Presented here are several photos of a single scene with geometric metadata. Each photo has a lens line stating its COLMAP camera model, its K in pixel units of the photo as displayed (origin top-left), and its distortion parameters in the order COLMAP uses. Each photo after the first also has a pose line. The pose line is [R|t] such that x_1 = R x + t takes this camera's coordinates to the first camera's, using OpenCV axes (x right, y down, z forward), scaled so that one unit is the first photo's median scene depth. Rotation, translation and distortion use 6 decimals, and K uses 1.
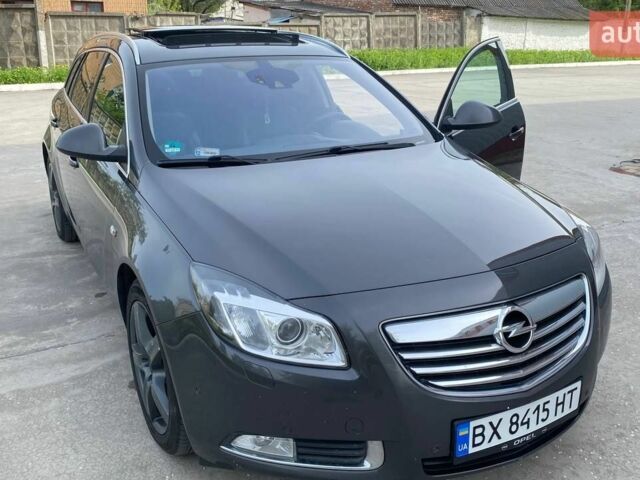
lens RADIAL K [[644.7, 0, 316.3], [0, 644.7, 239.8], [0, 0, 1]] dist [0.069207, -0.156092]
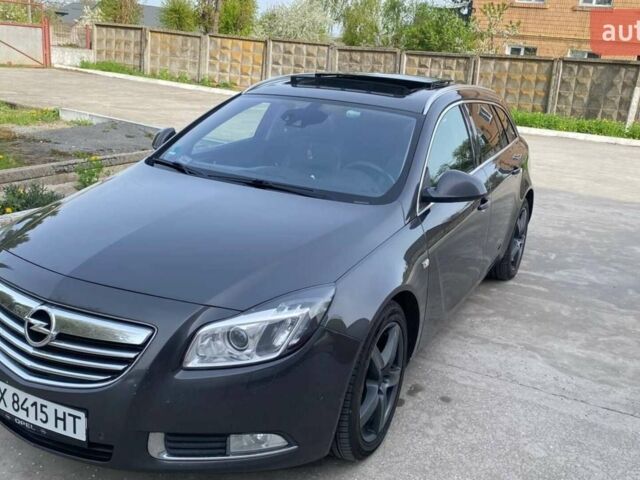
lens RADIAL K [[644.7, 0, 316.3], [0, 644.7, 239.8], [0, 0, 1]] dist [0.069207, -0.156092]
pose [[0.552932, 0.267032, -0.789278, 1.383143], [-0.329011, 0.940252, 0.087620, -0.253176], [0.765518, 0.211233, 0.607752, 0.630019]]
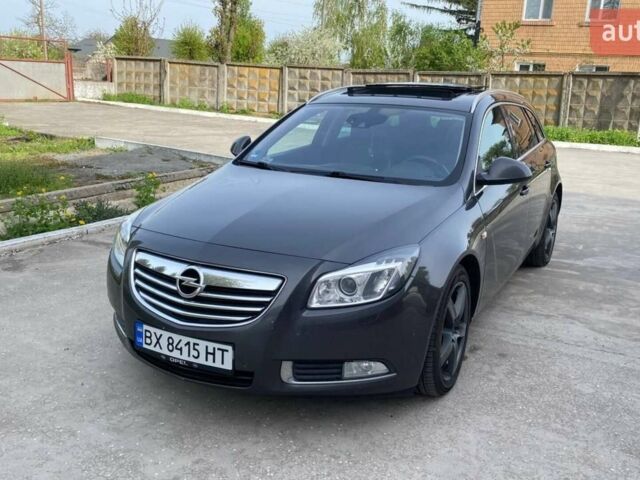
lens RADIAL K [[640.5, 0, 317.5], [0, 640.5, 253.2], [0, 0, 1]] dist [0.106708, -0.265164]
pose [[0.547863, 0.234321, -0.803081, 1.531162], [-0.295822, 0.952213, 0.076023, -0.108767], [0.782518, 0.195919, 0.591000, 0.362756]]
